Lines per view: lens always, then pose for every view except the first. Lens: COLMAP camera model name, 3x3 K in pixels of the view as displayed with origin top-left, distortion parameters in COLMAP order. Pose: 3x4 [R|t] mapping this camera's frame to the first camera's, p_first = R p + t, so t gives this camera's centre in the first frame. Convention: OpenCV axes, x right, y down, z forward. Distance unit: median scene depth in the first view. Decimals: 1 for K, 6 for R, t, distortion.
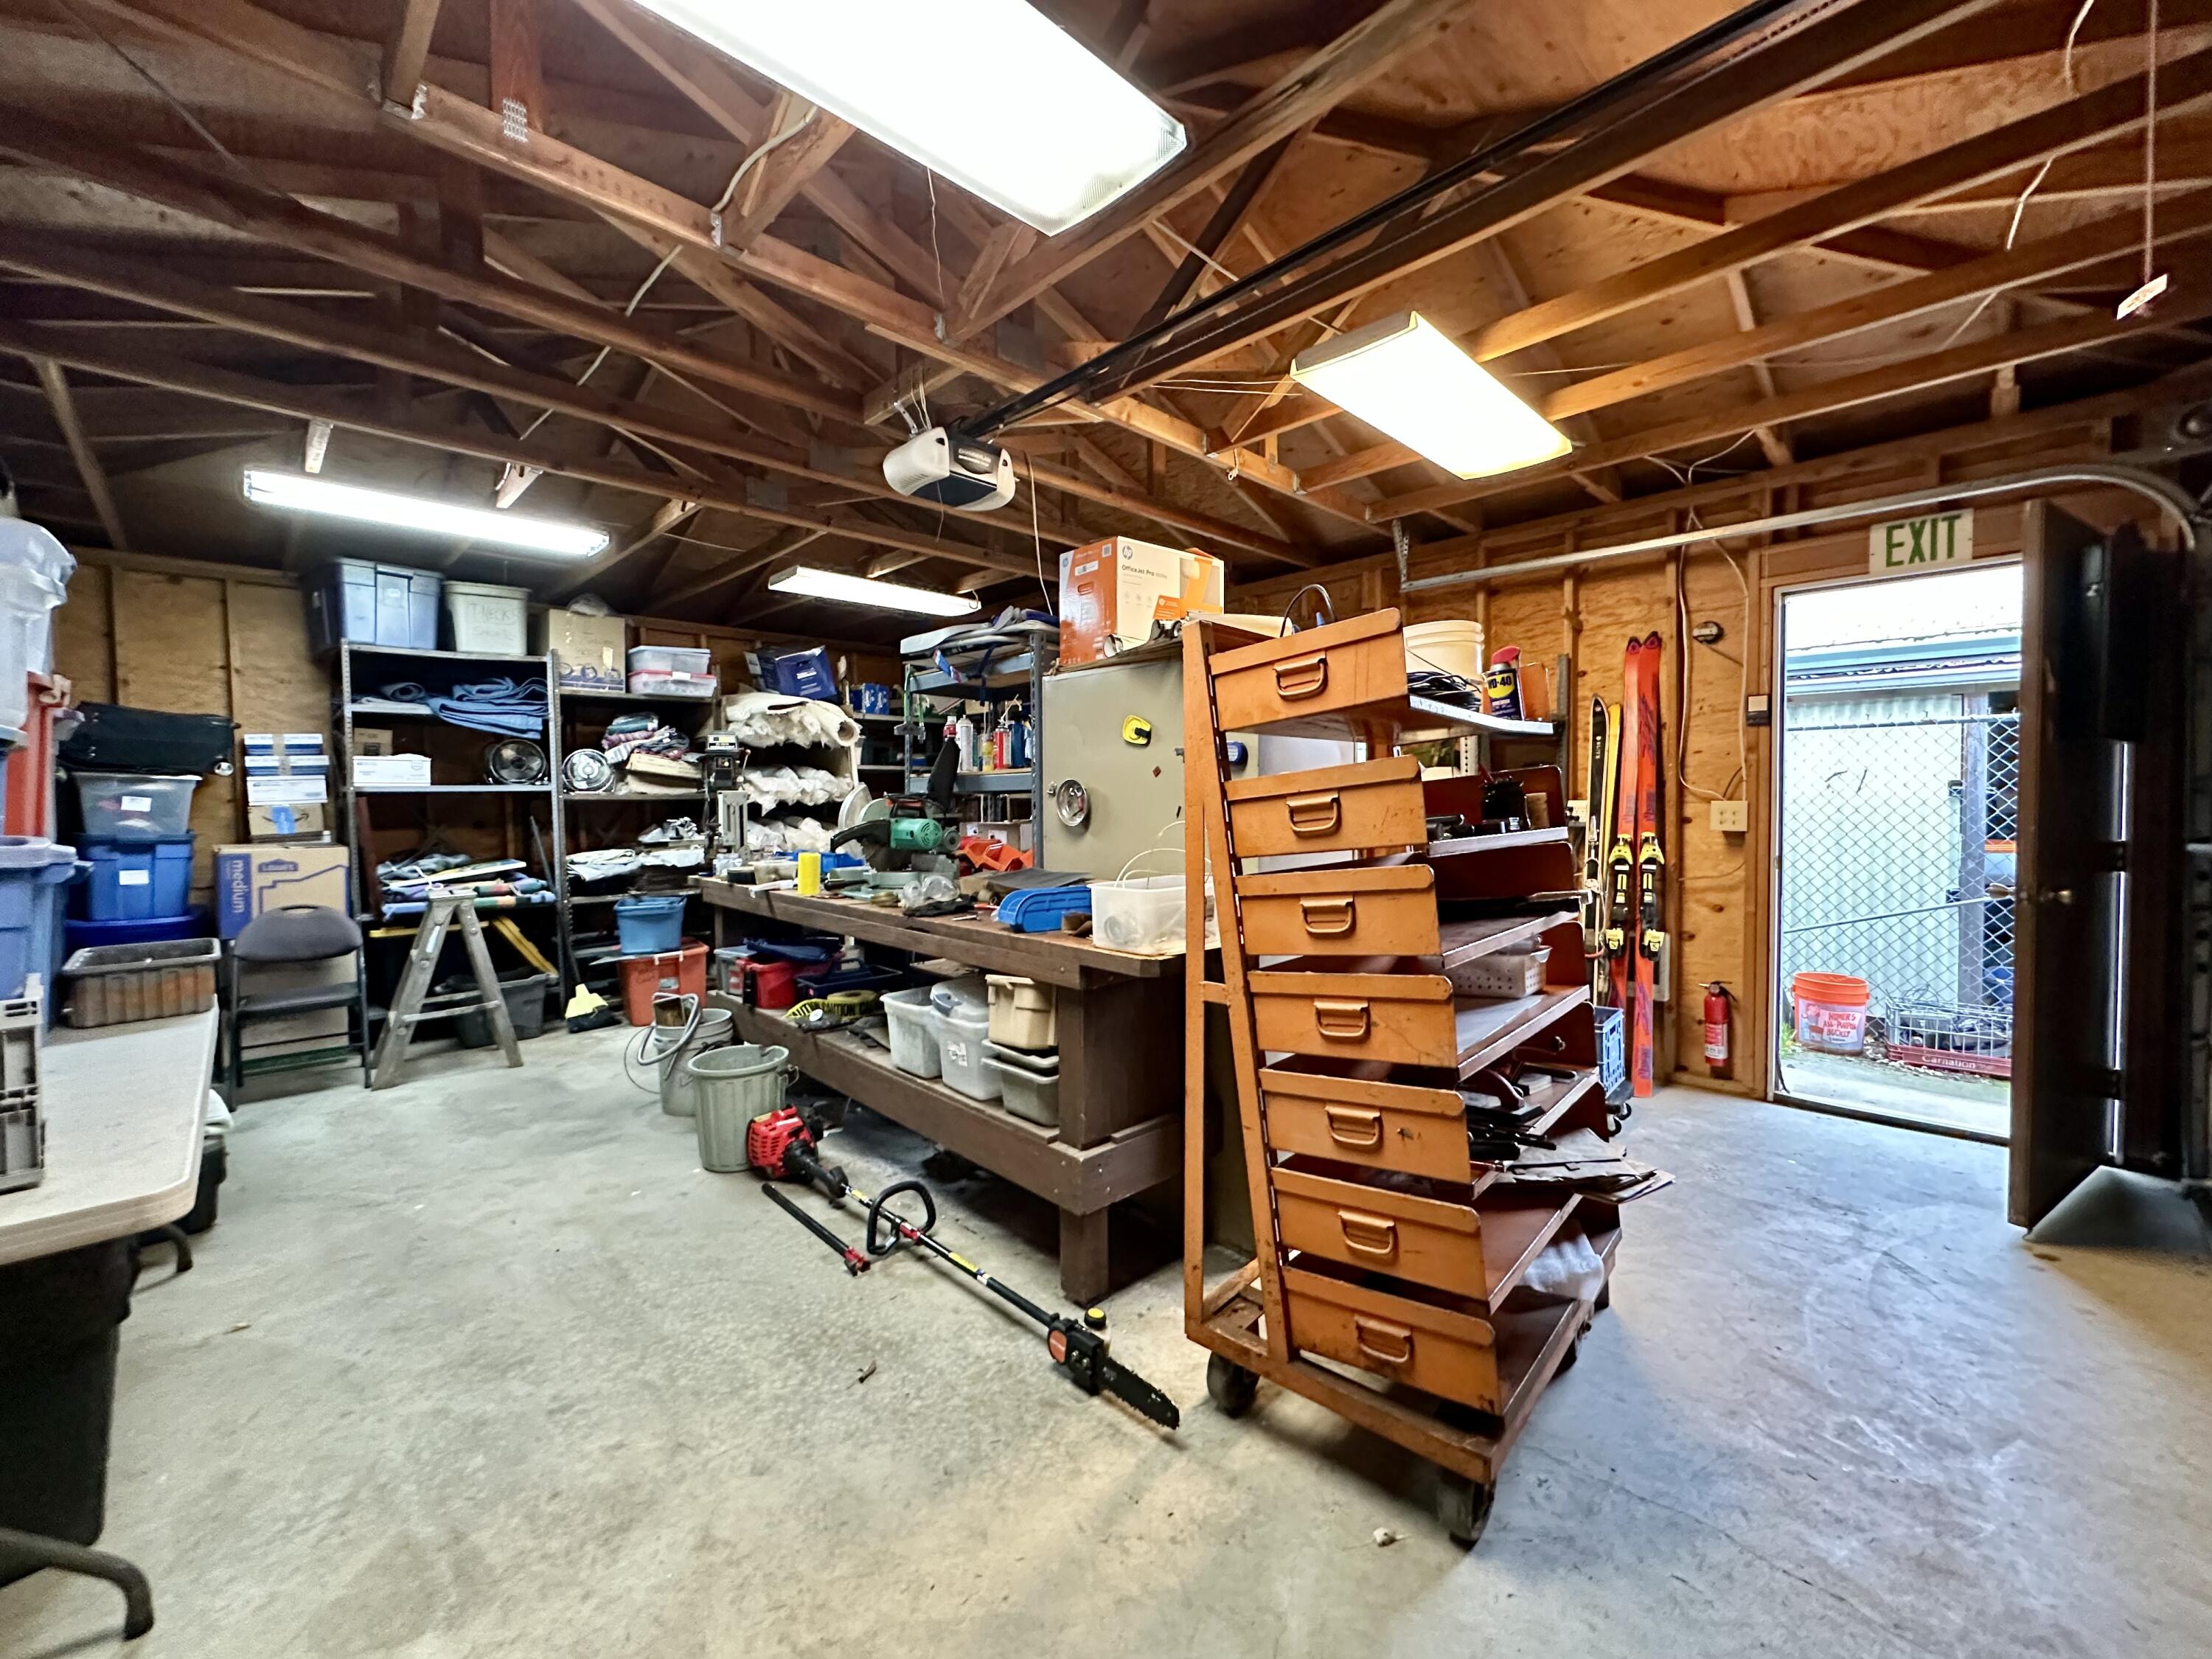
lens RADIAL K [[889.8, 0, 1106.0], [0, 889.8, 829.5], [0, 0, 1]] dist [0.000485, -0.000209]
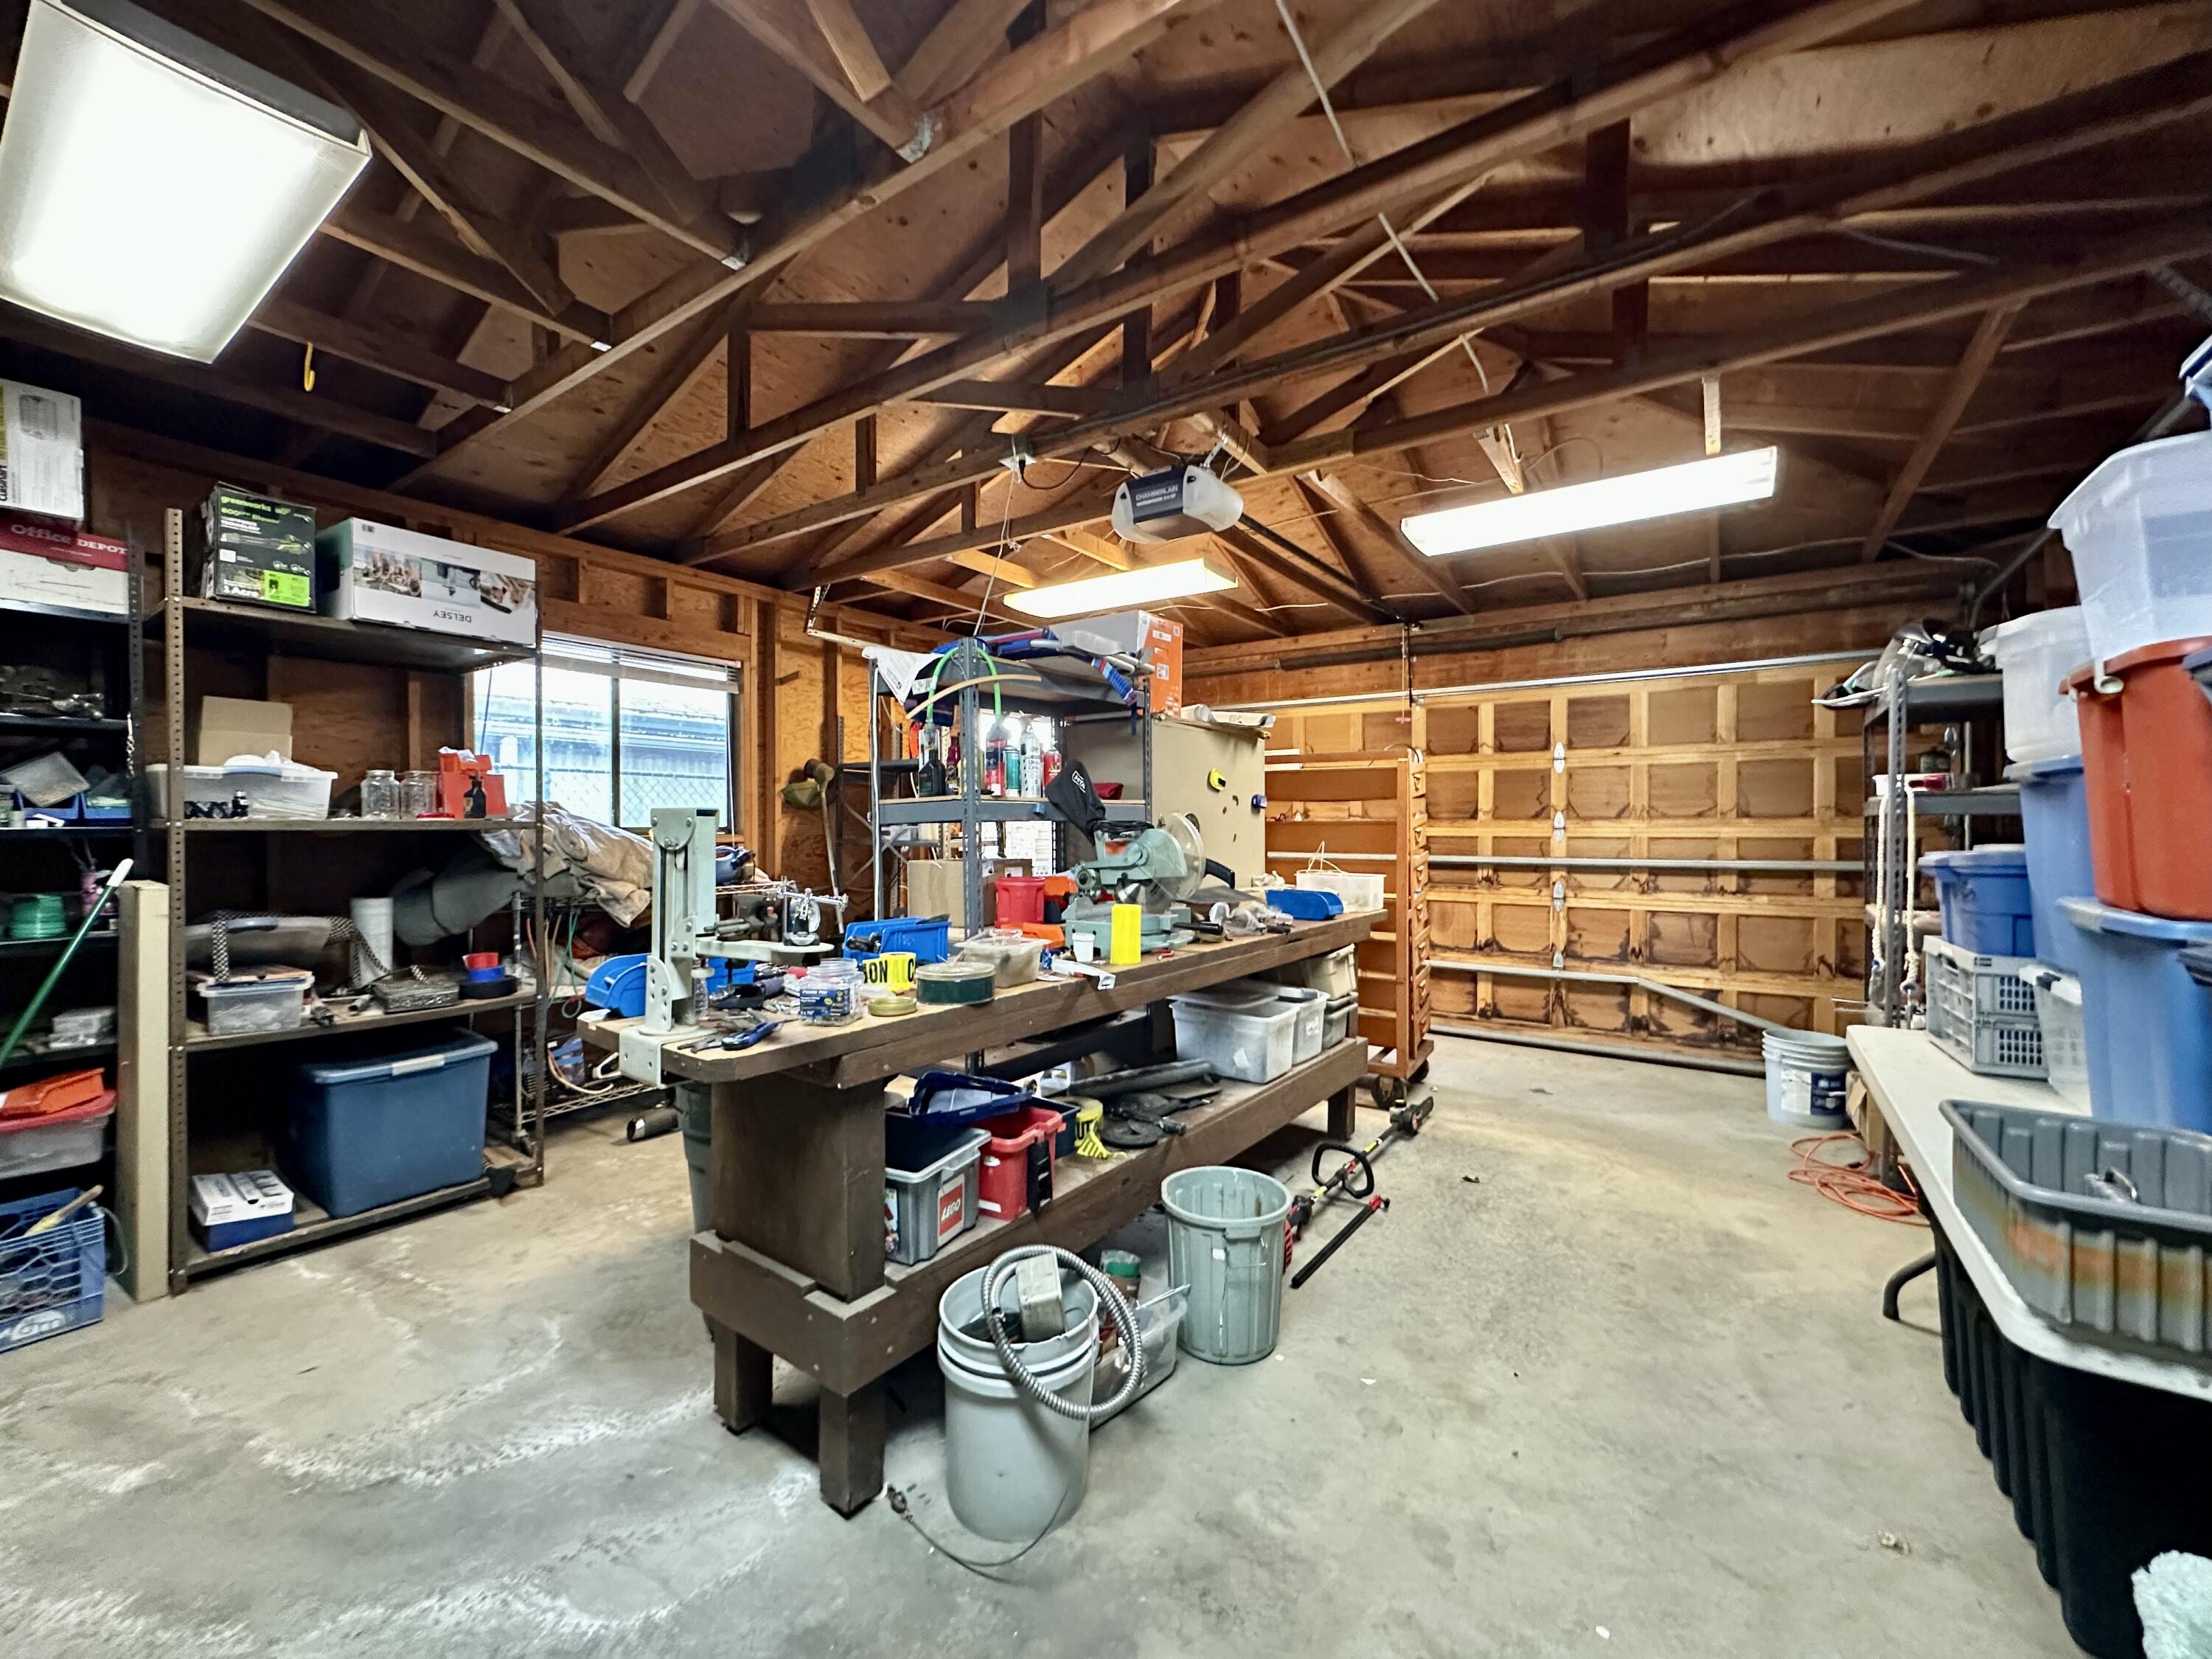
lens RADIAL K [[889.8, 0, 1106.0], [0, 889.8, 829.5], [0, 0, 1]] dist [0.000485, -0.000209]
pose [[-0.189089, 0.003586, 0.981953, -1.285536], [0.037161, 0.999303, 0.003507, -0.043837], [-0.981257, 0.037153, -0.189091, 1.432876]]
